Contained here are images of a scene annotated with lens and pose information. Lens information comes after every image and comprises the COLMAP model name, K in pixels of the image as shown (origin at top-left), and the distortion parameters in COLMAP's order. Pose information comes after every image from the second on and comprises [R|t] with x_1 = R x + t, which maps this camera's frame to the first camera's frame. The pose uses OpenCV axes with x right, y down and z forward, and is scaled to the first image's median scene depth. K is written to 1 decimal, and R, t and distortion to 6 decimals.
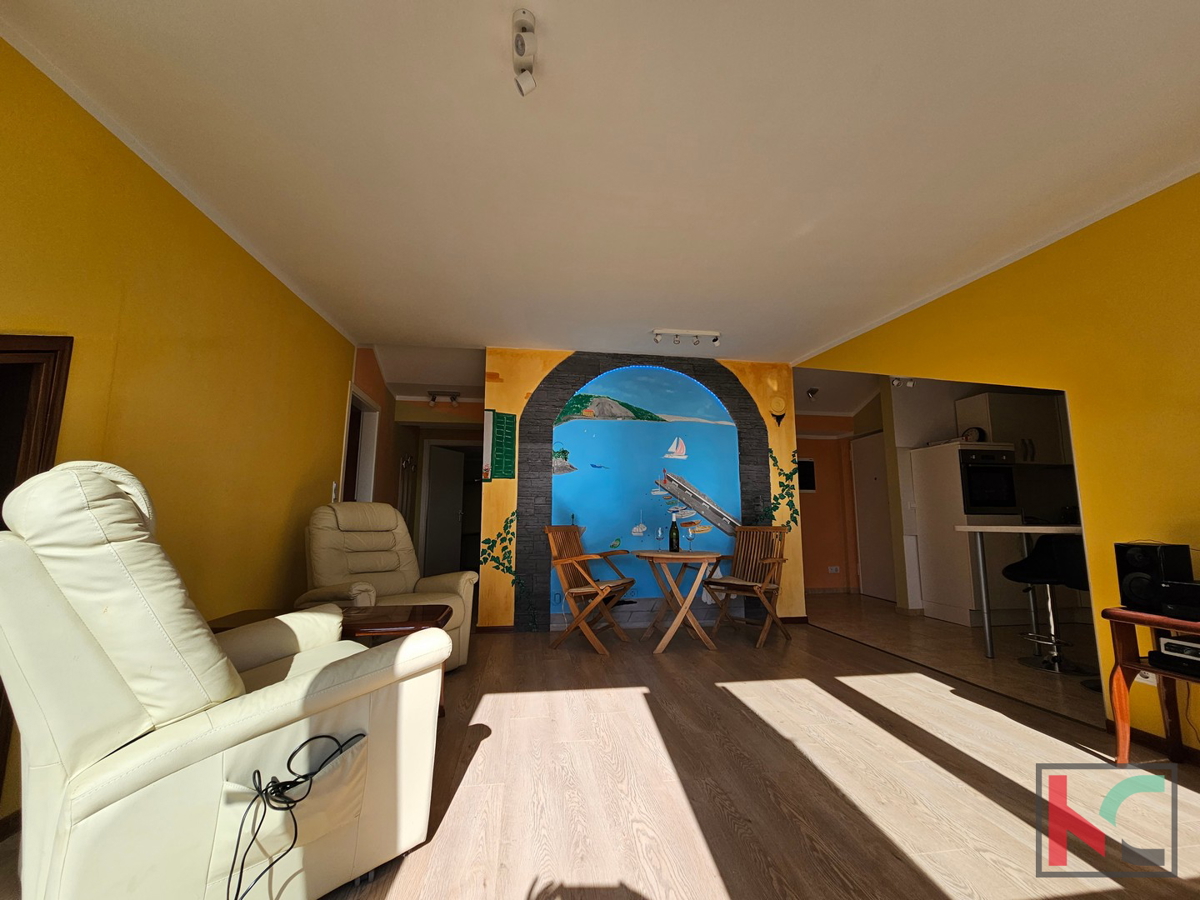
lens RADIAL K [[491.0, 0, 599.5], [0, 491.0, 454.6], [0, 0, 1]] dist [-0.002687, 0.000100]
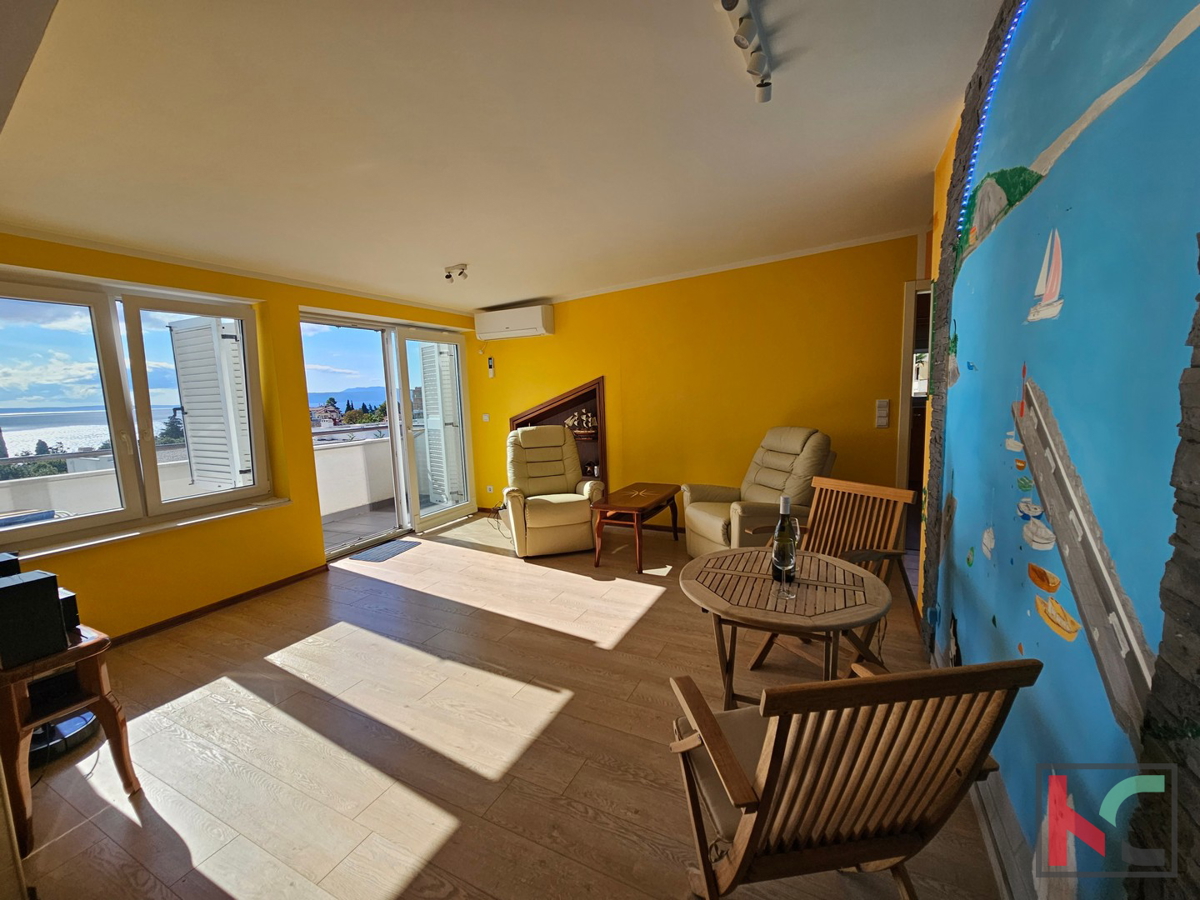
lens RADIAL K [[491.0, 0, 599.5], [0, 491.0, 454.6], [0, 0, 1]] dist [-0.002687, 0.000100]
pose [[-0.575421, 0.119003, -0.809153, 0.524224], [0.139801, 0.989108, 0.046052, 0.034126], [0.805820, -0.086621, -0.585790, 0.988724]]
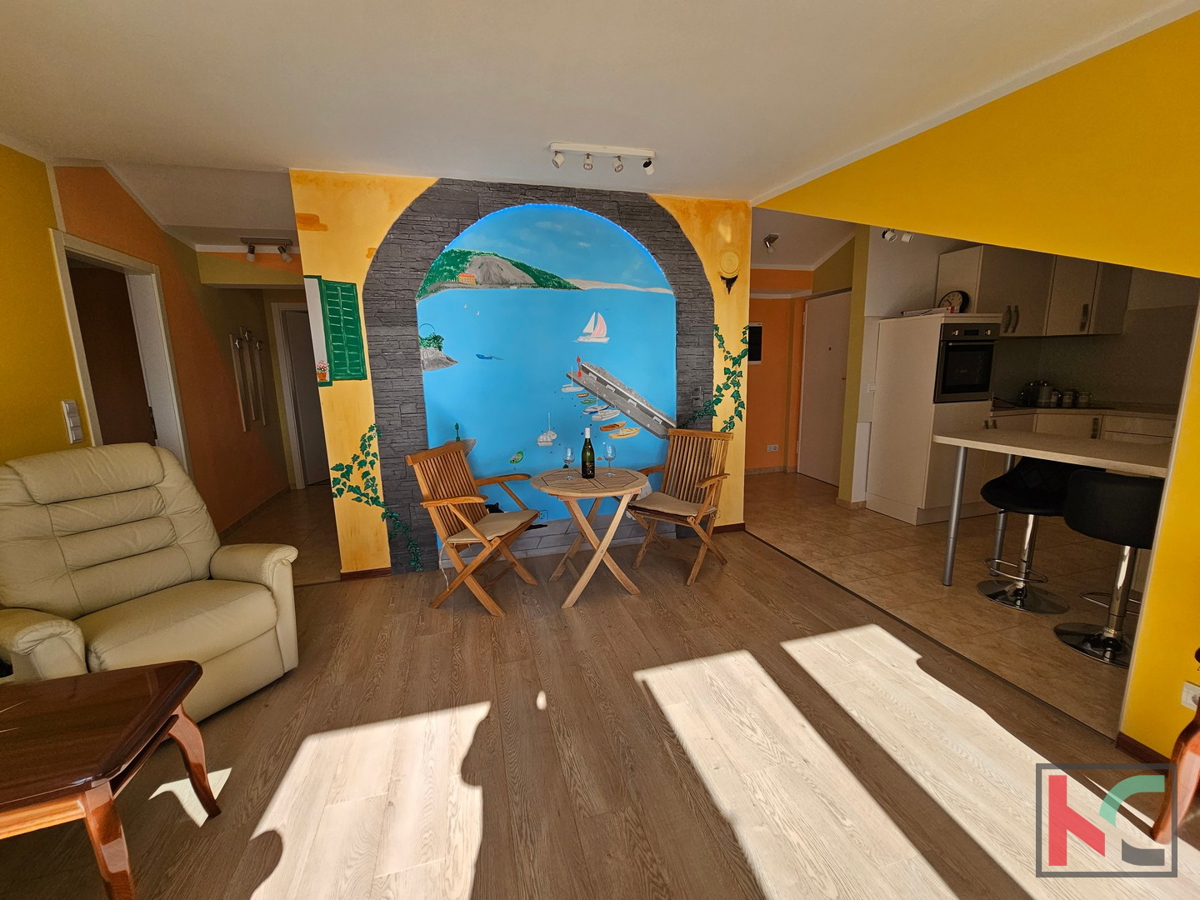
lens RADIAL K [[491.0, 0, 599.5], [0, 491.0, 454.6], [0, 0, 1]] dist [-0.002687, 0.000100]
pose [[0.991978, -0.048118, 0.116893, 0.070817], [0.009272, 0.949923, 0.312345, -0.064713], [-0.126069, -0.308756, 0.942749, 0.249599]]
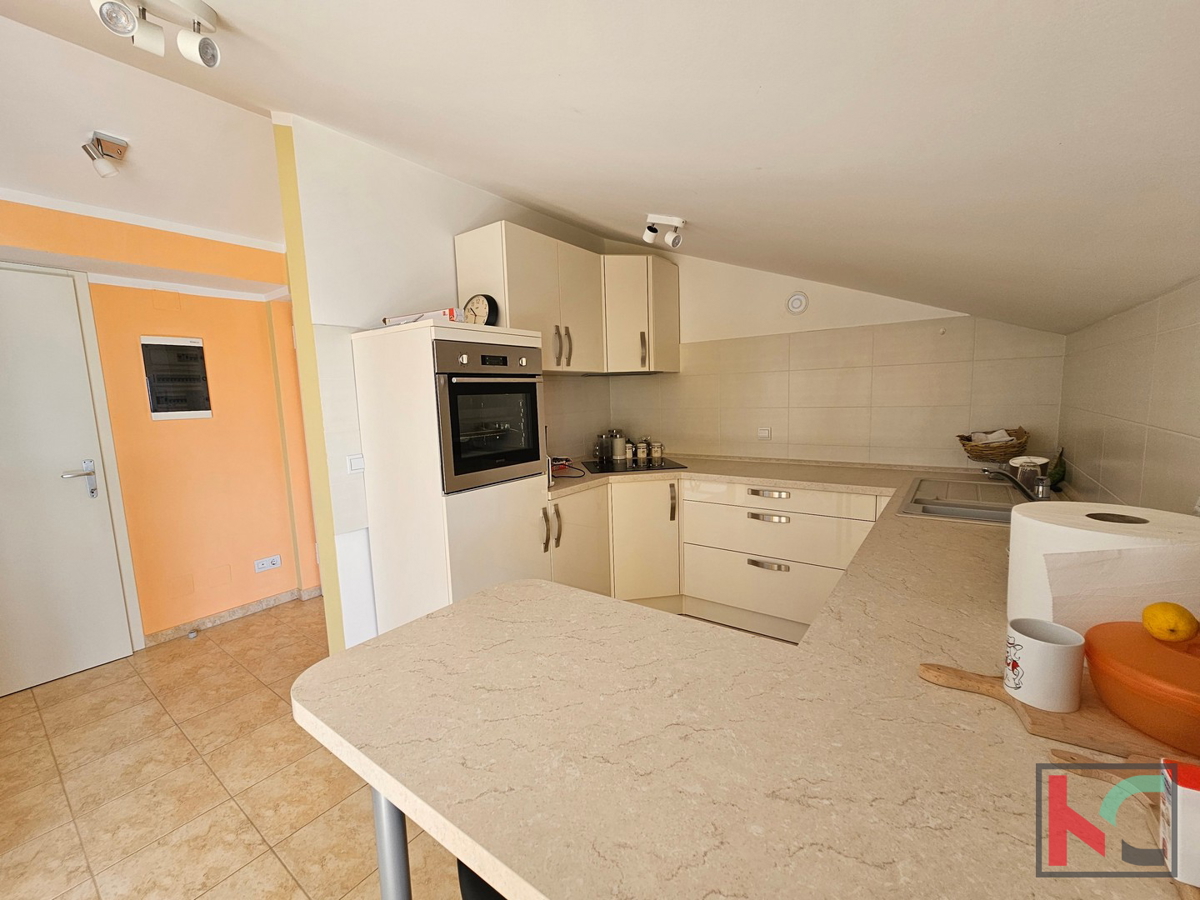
lens RADIAL K [[491.3, 0, 596.3], [0, 491.3, 456.7], [0, 0, 1]] dist [-0.001906, 0.003378]
pose [[0.710297, -0.113809, 0.694641, 0.552207], [-0.060726, 0.973256, 0.221552, -0.014532], [-0.701278, -0.199550, 0.684389, 0.626204]]
